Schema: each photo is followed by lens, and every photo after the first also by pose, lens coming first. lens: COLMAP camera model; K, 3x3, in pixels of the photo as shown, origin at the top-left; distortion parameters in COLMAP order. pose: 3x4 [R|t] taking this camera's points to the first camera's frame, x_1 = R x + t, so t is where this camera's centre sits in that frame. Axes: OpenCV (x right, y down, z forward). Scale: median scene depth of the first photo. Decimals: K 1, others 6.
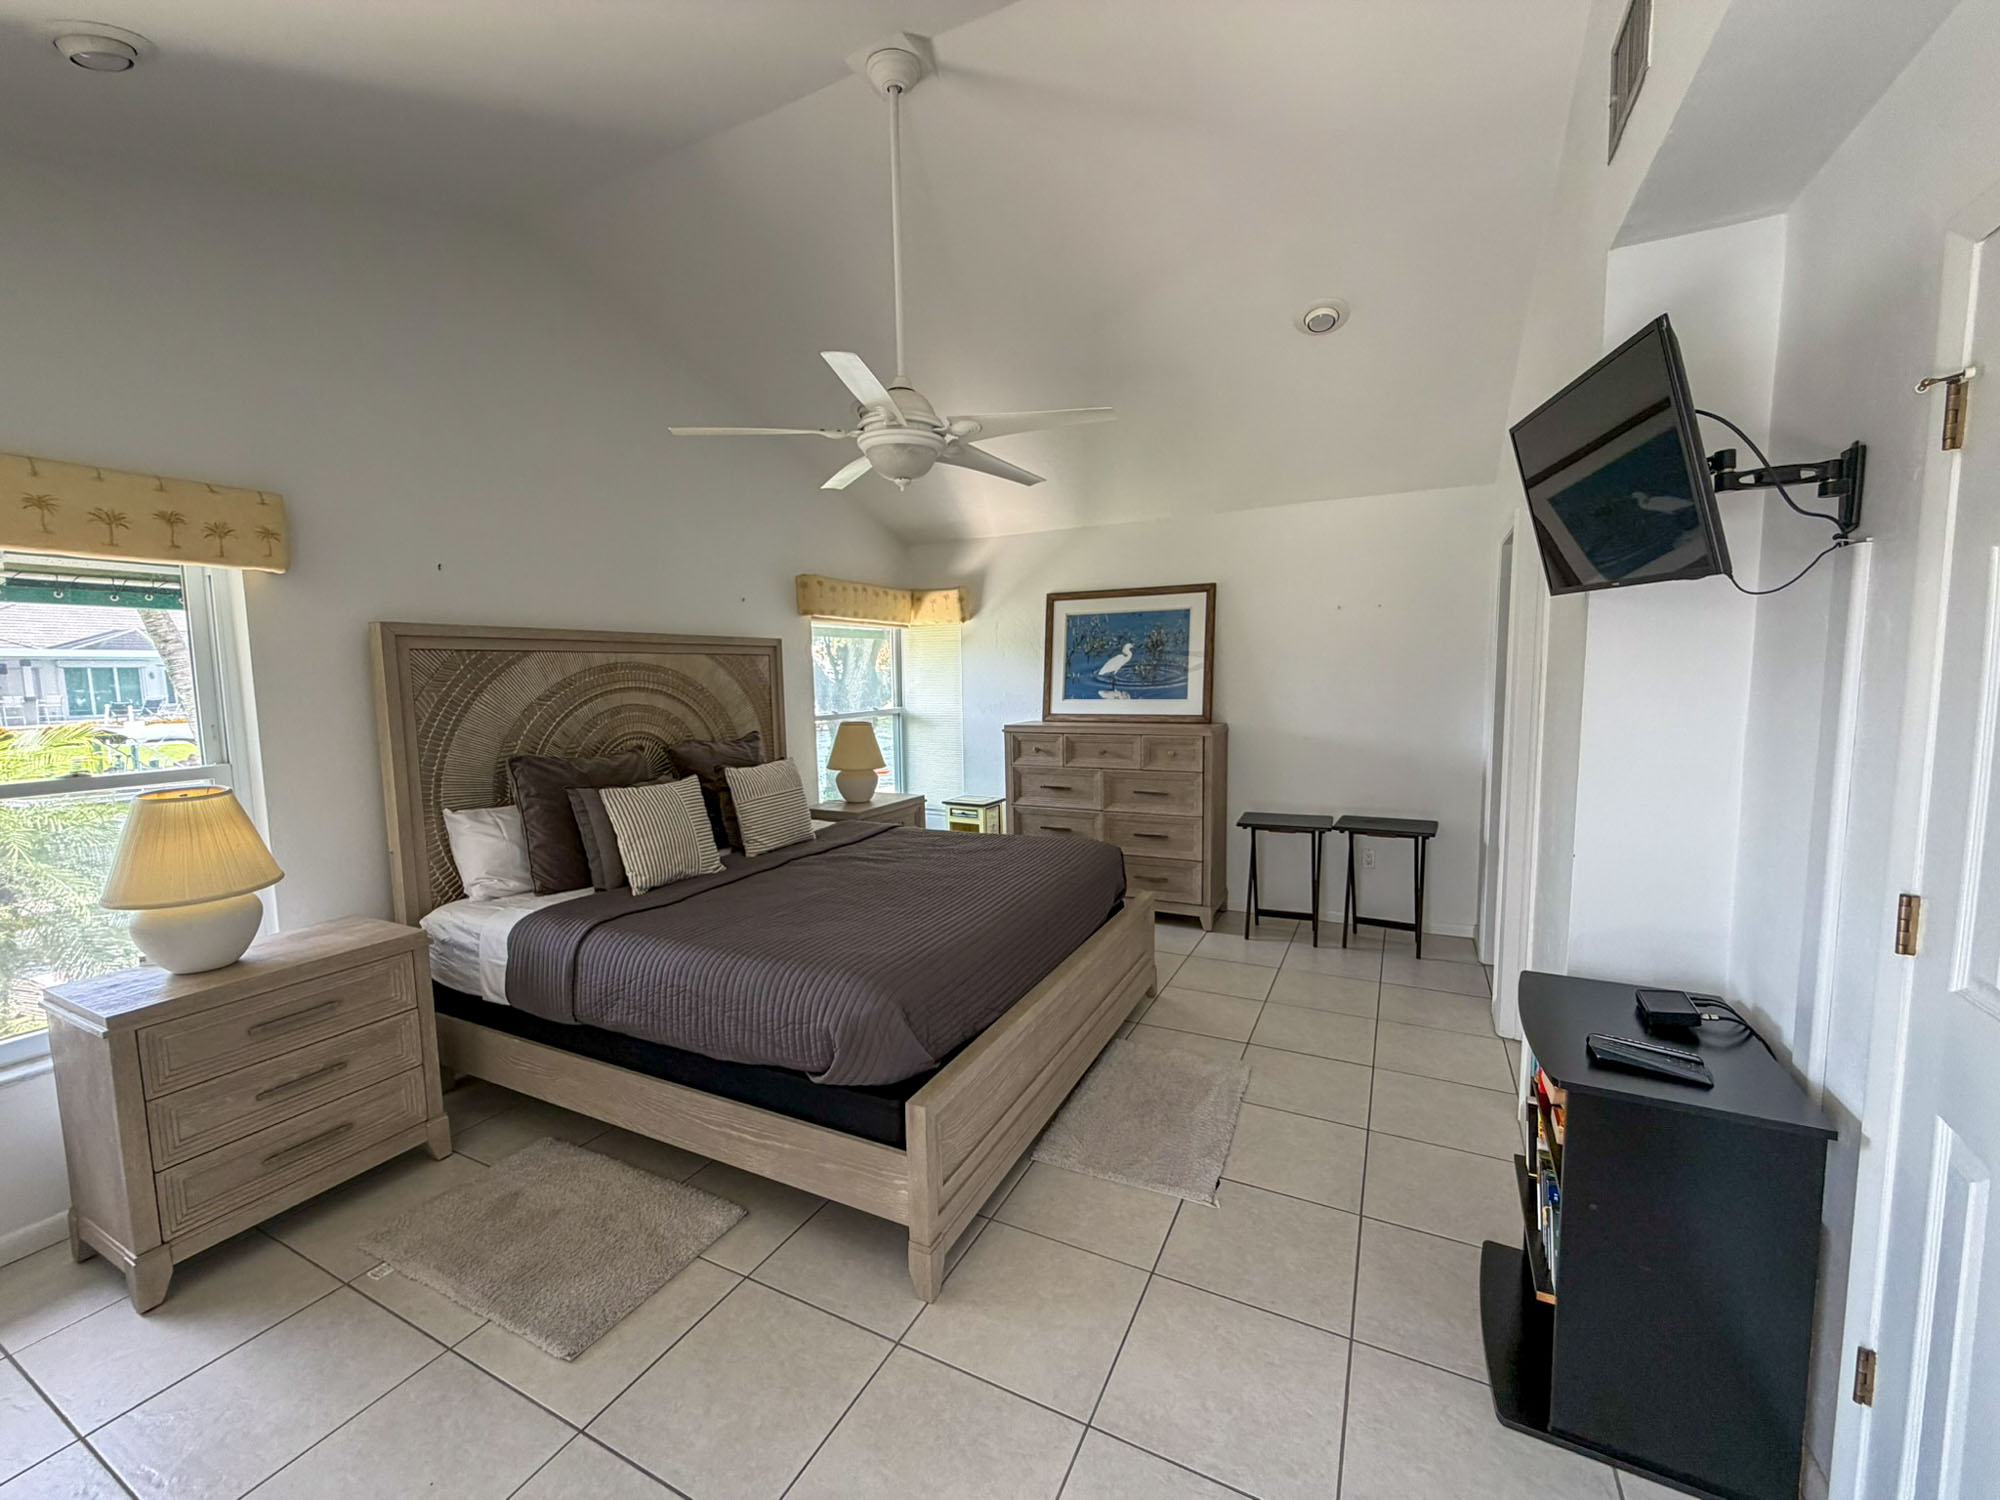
lens RADIAL K [[797.7, 0, 995.0], [0, 797.7, 746.5], [0, 0, 1]] dist [0.000803, 0.000225]
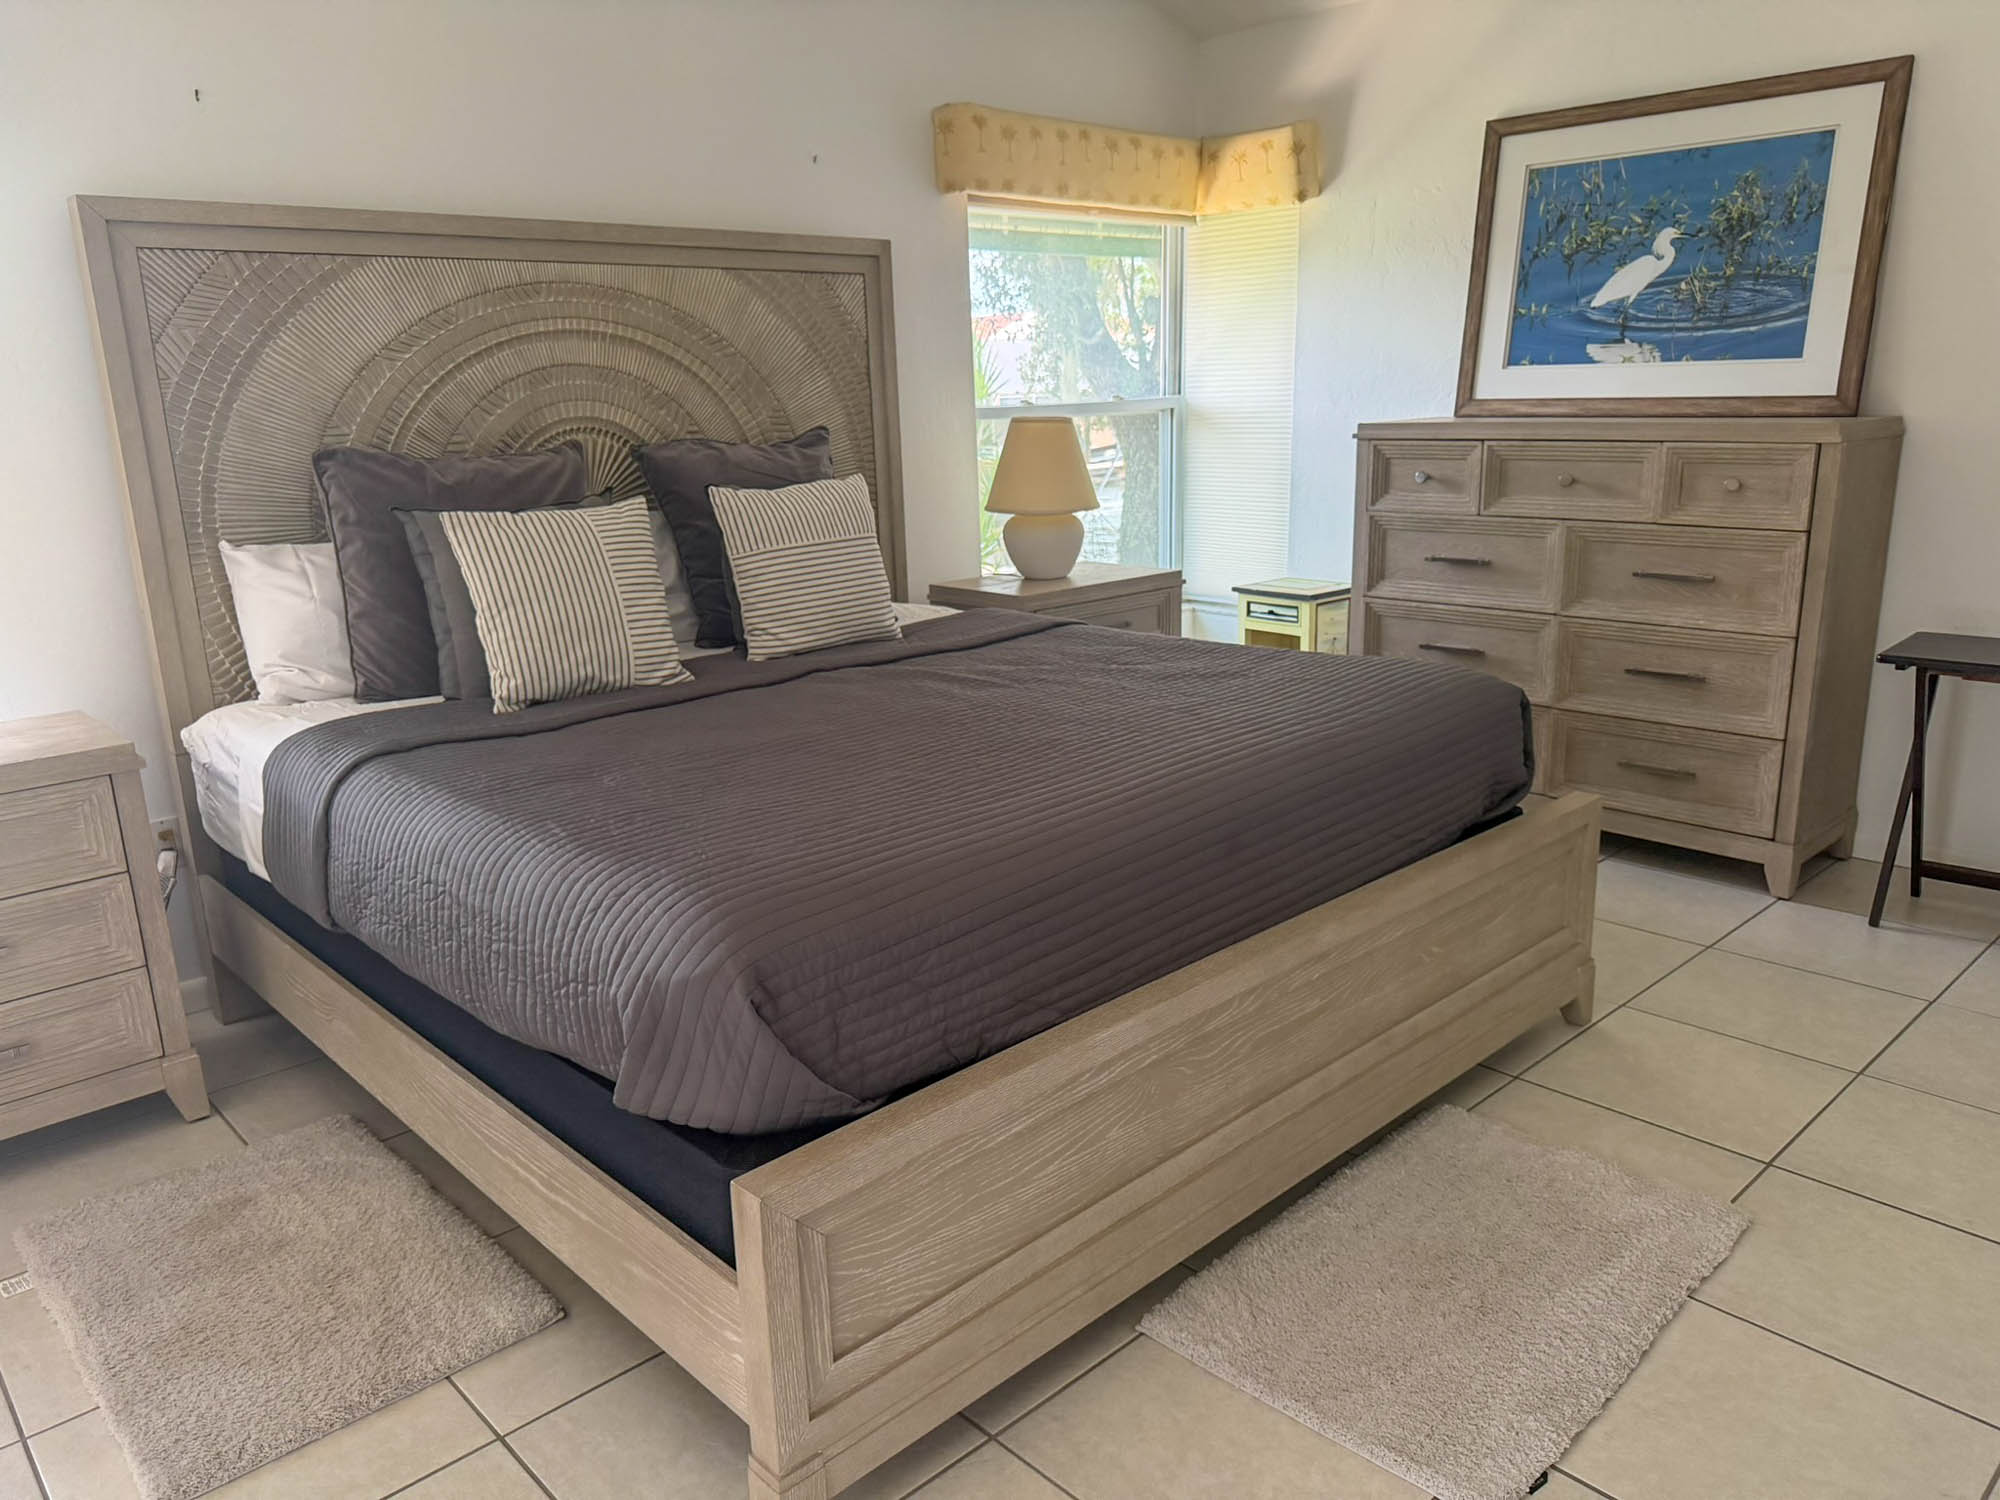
lens RADIAL K [[1436.7, 0, 1000.0], [0, 1436.7, 750.0], [0, 0, 1]] dist [0.001492, -0.006255]
pose [[0.940846, 0.075335, -0.330354, 0.129979], [-0.019377, 0.985338, 0.169512, 0.028729], [0.338281, -0.153083, 0.928510, 0.149583]]
